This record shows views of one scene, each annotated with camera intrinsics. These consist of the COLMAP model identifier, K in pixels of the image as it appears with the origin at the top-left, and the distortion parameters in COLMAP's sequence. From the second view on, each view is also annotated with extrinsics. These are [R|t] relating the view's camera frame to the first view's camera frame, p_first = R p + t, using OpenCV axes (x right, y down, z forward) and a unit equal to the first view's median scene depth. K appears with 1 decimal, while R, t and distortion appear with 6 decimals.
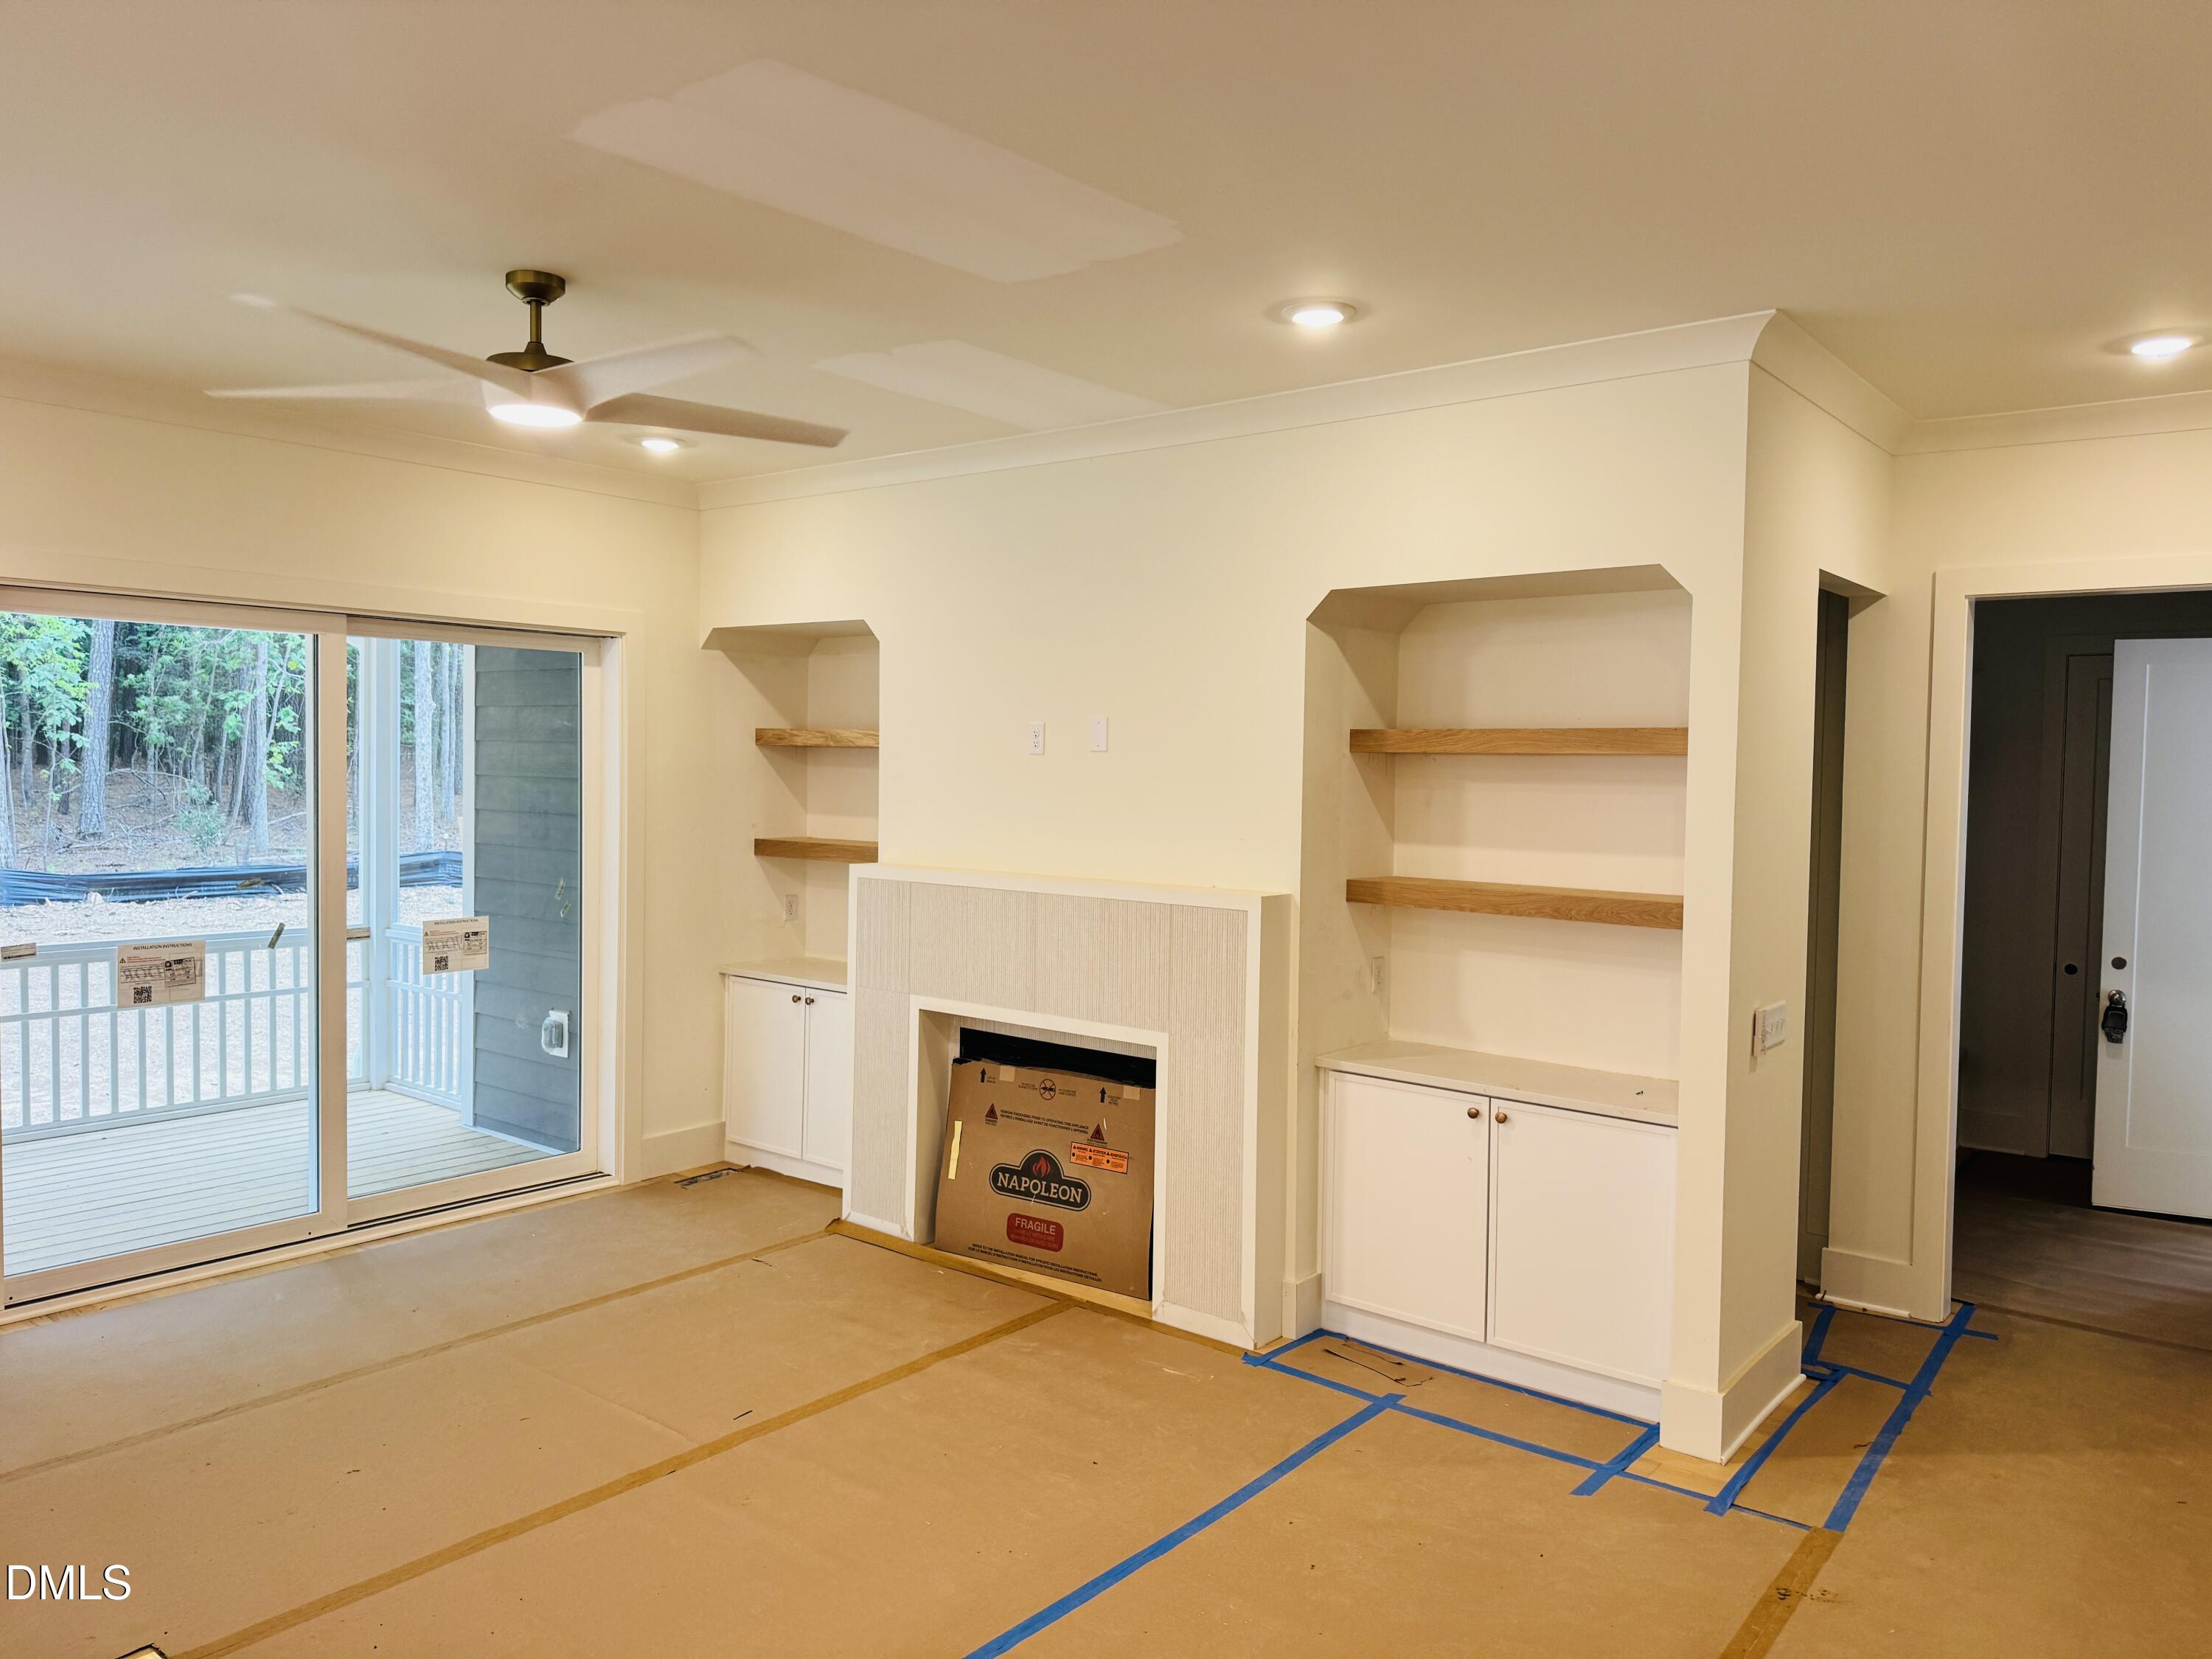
lens RADIAL K [[1548.5, 0, 1099.9], [0, 1548.5, 836.5], [0, 0, 1]] dist [0.054848, -0.066778]
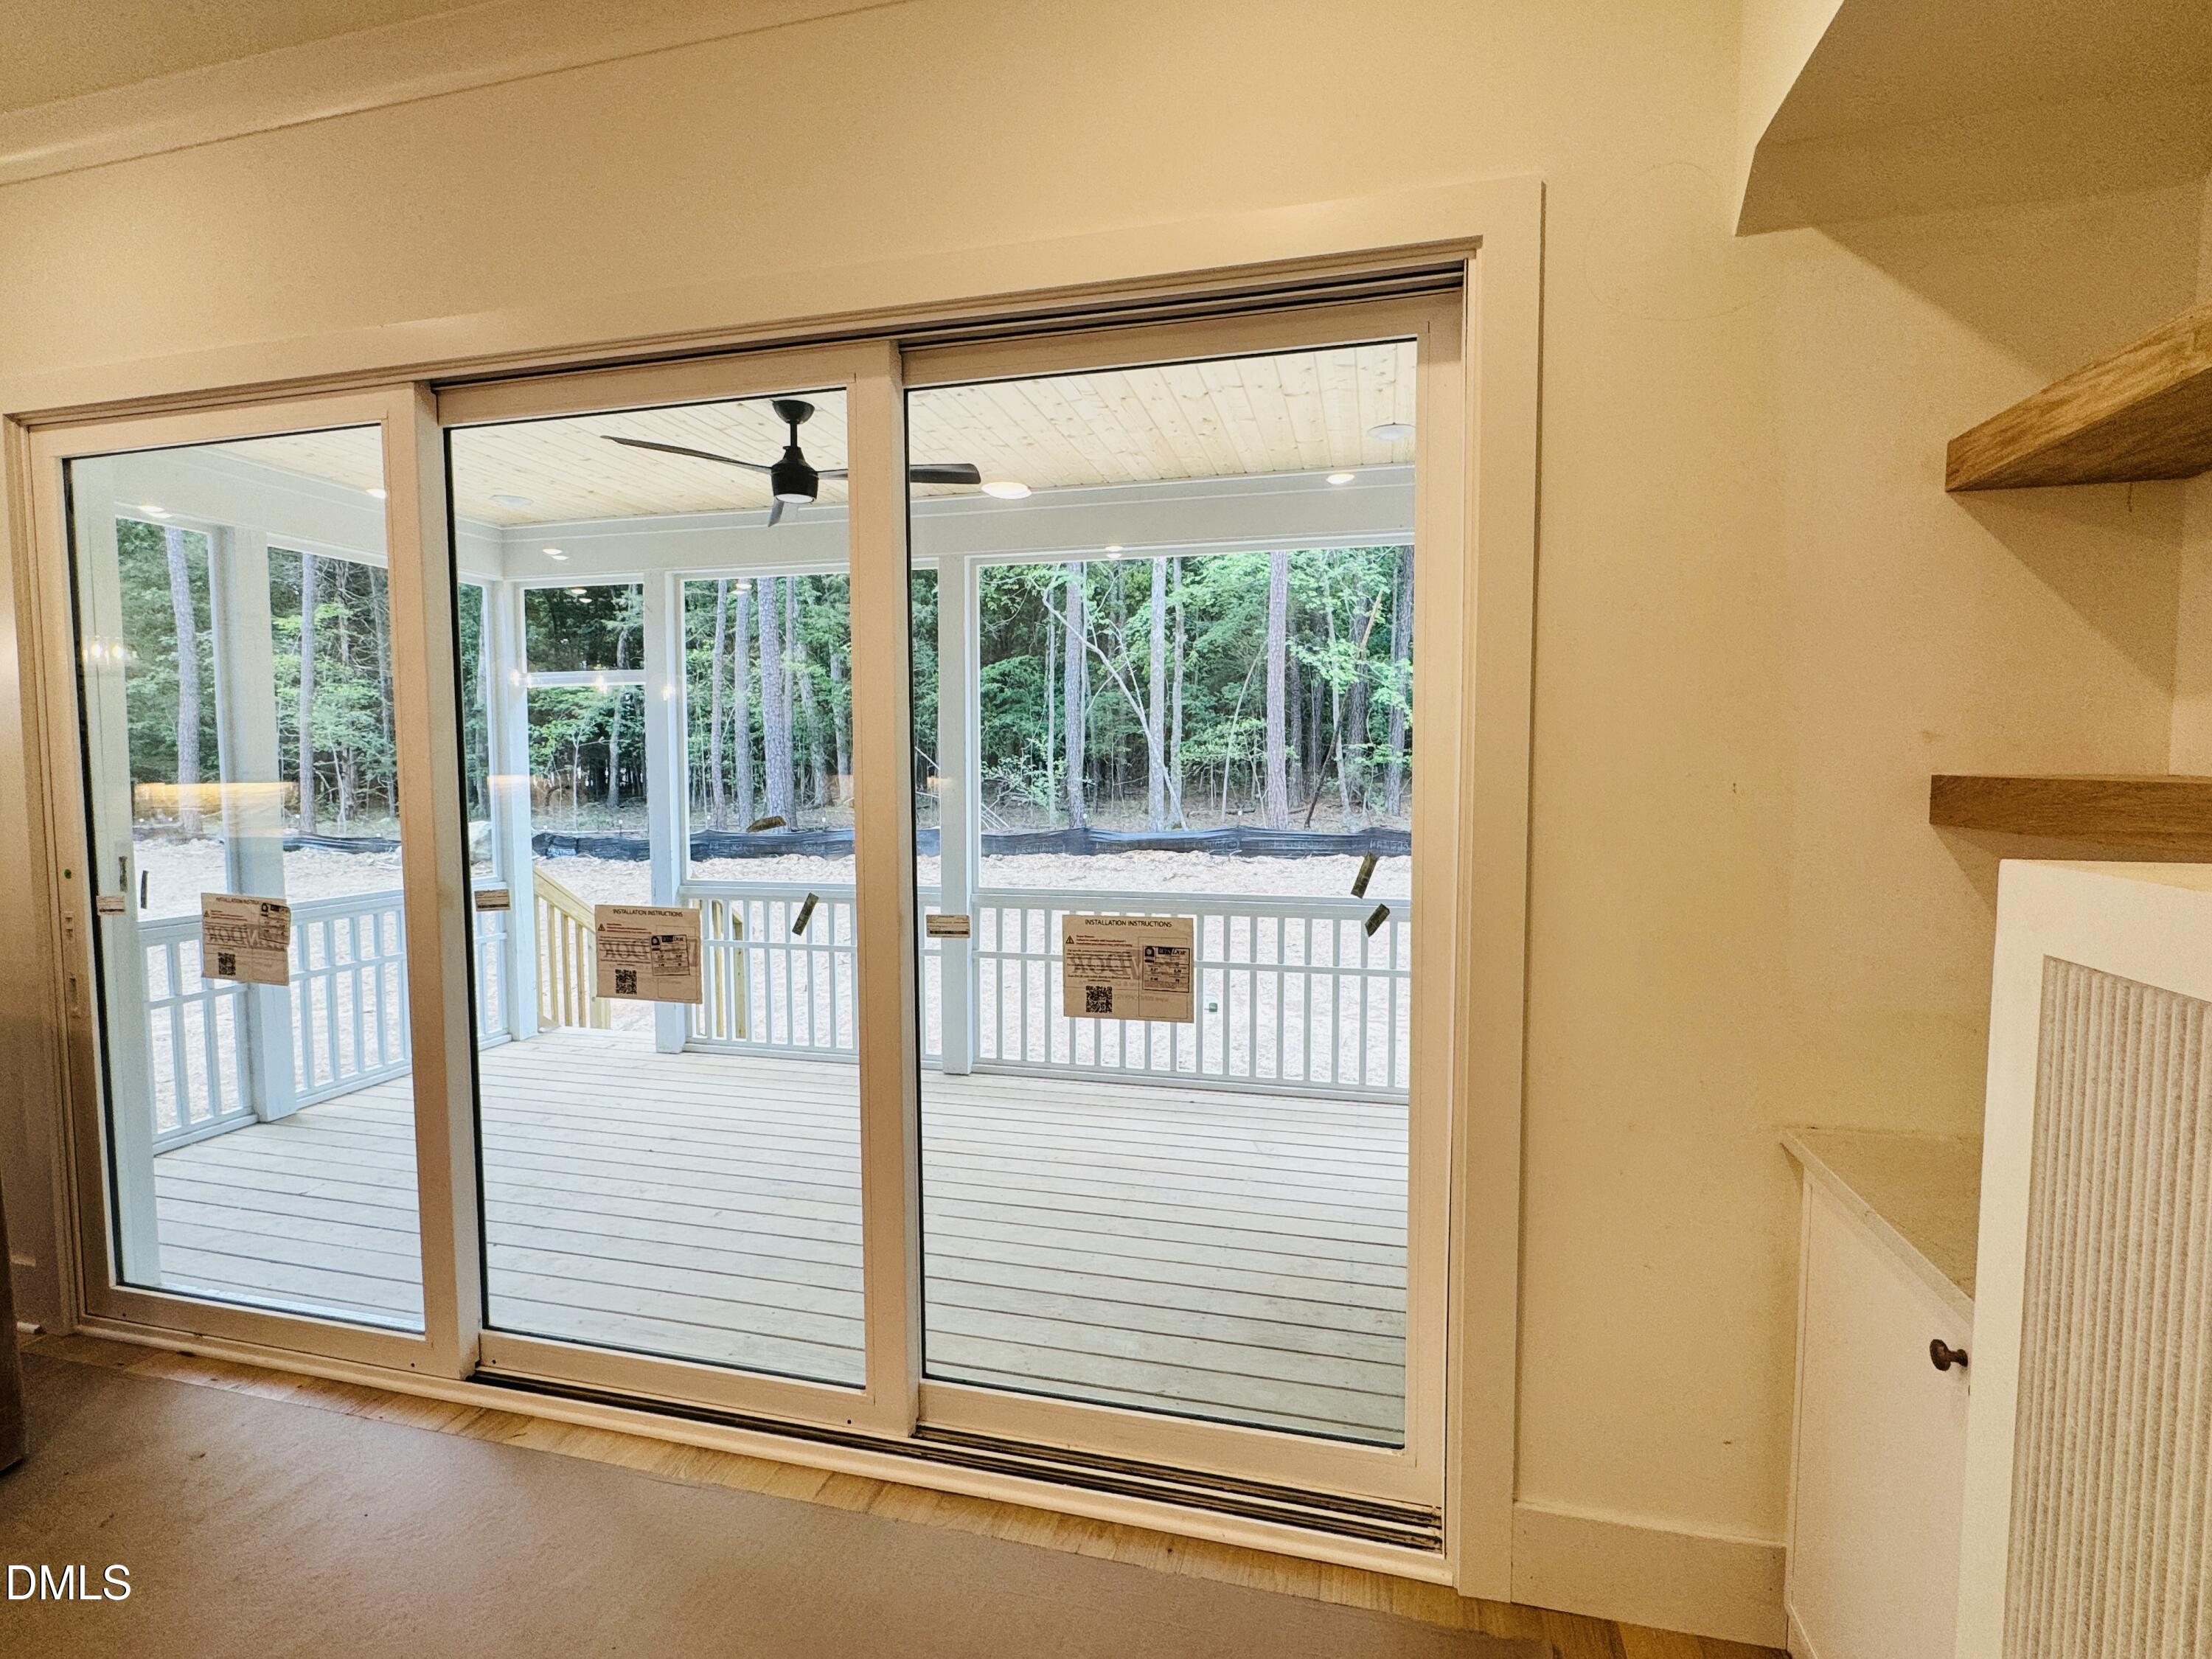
lens RADIAL K [[1045.8, 0, 1109.8], [0, 1045.8, 822.8], [0, 0, 1]] dist [0.000690, 0.000002]
pose [[0.417293, 0.036221, -0.908050, -0.104465], [-0.031526, 0.999181, 0.025369, 0.013152], [0.908225, 0.018041, 0.418093, 0.853563]]
